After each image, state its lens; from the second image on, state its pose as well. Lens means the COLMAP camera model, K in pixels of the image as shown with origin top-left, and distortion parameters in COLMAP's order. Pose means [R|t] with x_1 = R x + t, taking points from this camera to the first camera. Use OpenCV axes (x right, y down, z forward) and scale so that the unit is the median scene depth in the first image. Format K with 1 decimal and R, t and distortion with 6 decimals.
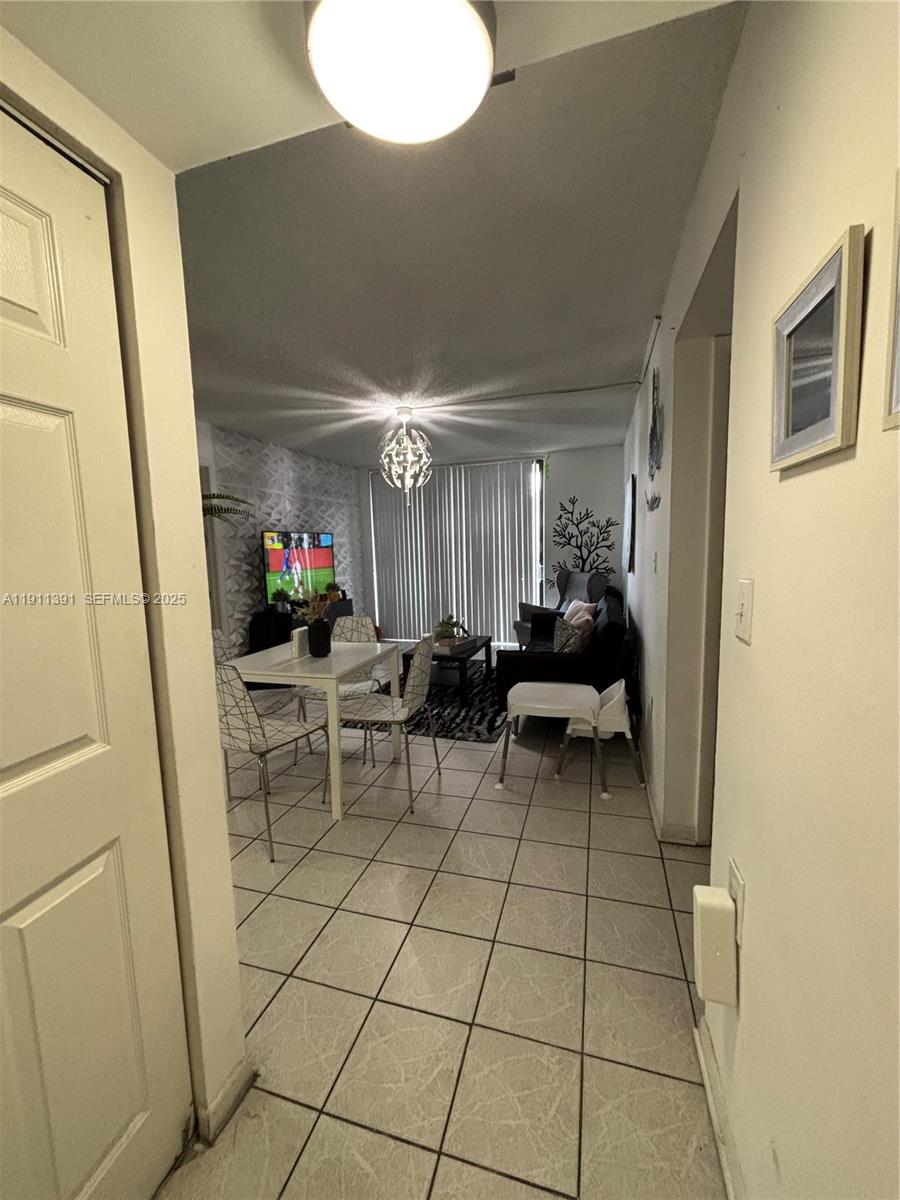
lens RADIAL K [[485.2, 0, 450.0], [0, 485.2, 600.0], [0, 0, 1]] dist [0.000591, 0.000010]
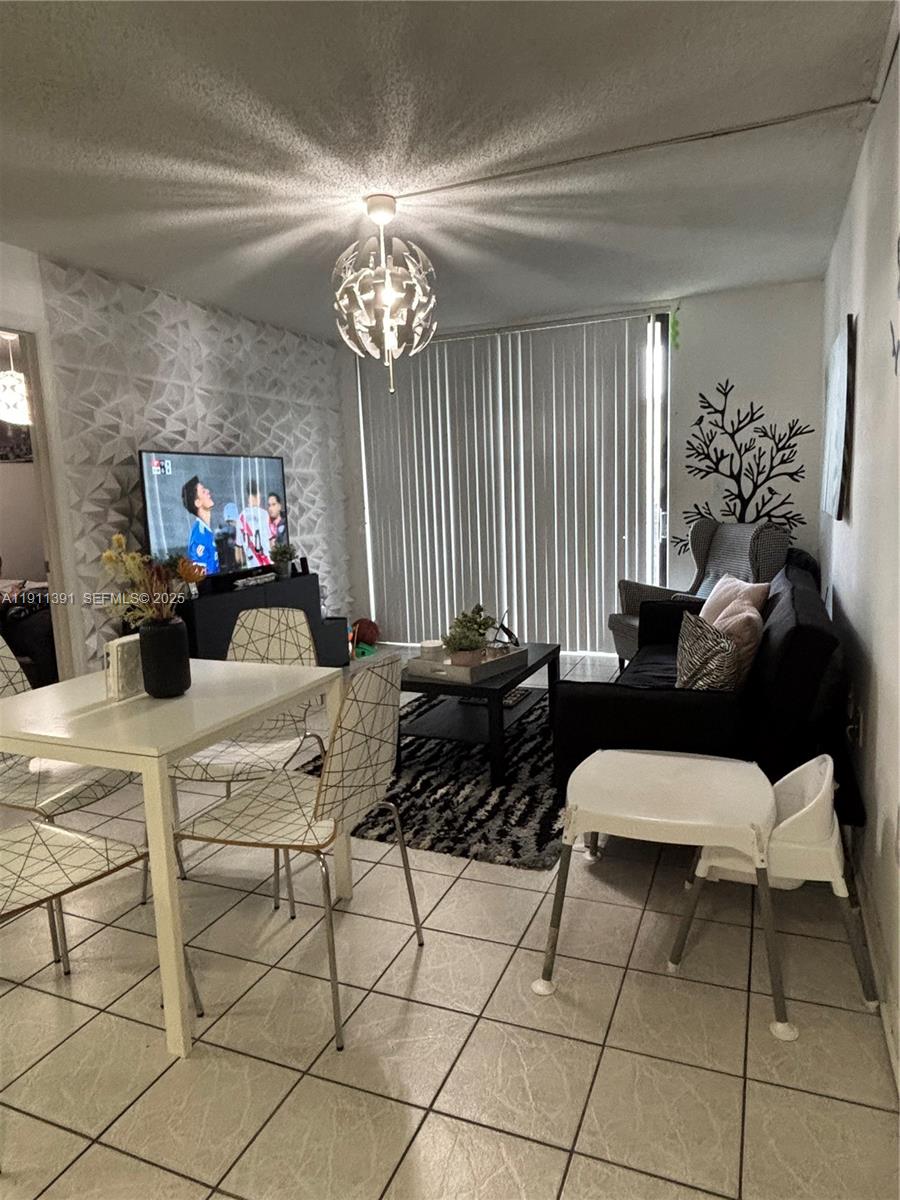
lens RADIAL K [[756.5, 0, 446.9], [0, 756.5, 603.3], [0, 0, 1]] dist [0.002351, -0.022797]
pose [[0.994428, 0.004260, -0.105336, 0.057561], [-0.000075, 0.999212, 0.039702, -0.003424], [0.105422, -0.039473, 0.993644, 0.199157]]
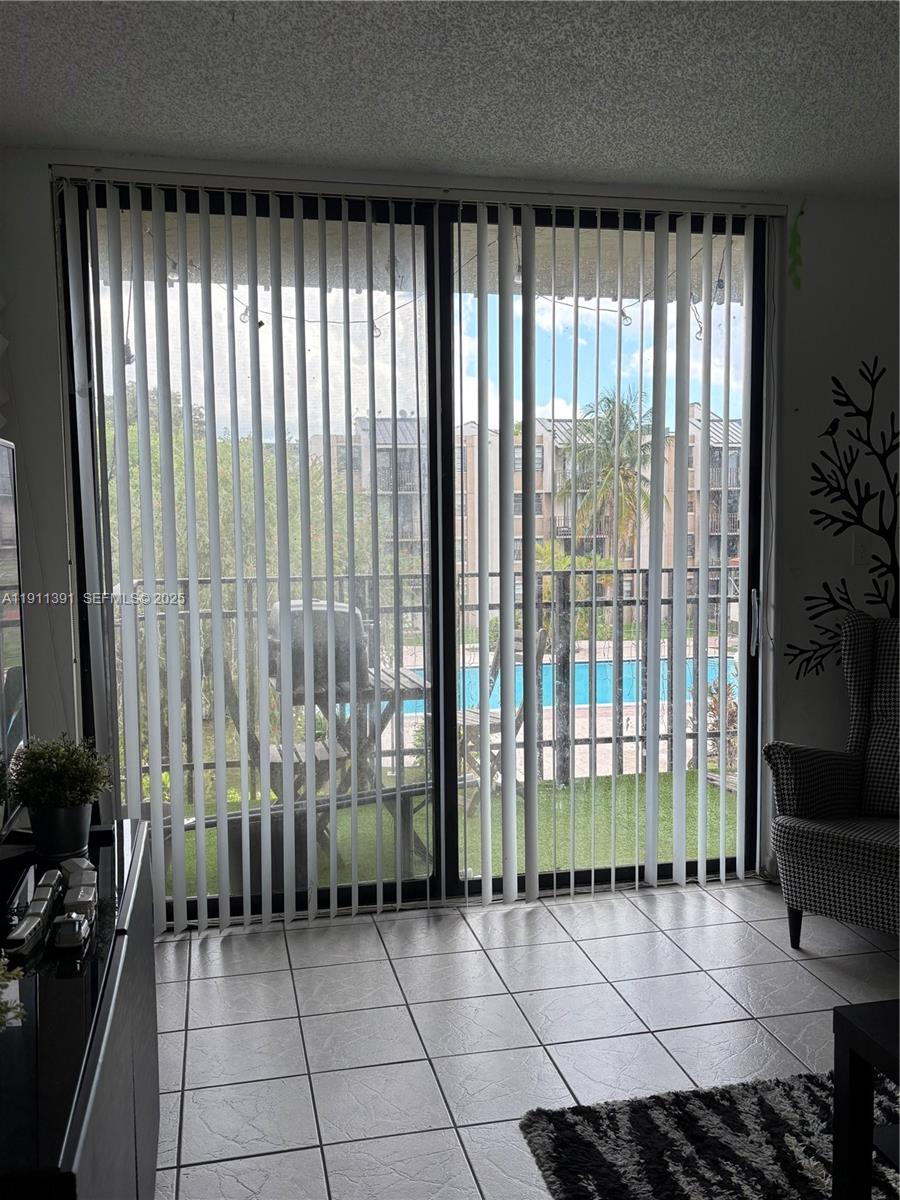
lens RADIAL K [[1059.4, 0, 451.9], [0, 1059.4, 595.3], [0, 0, 1]] dist [-0.046266, 0.193236]
pose [[0.873394, -0.023642, 0.486441, -0.412952], [0.039261, 0.998988, -0.021940, -0.101329], [-0.485430, 0.038261, 0.873438, 0.858312]]
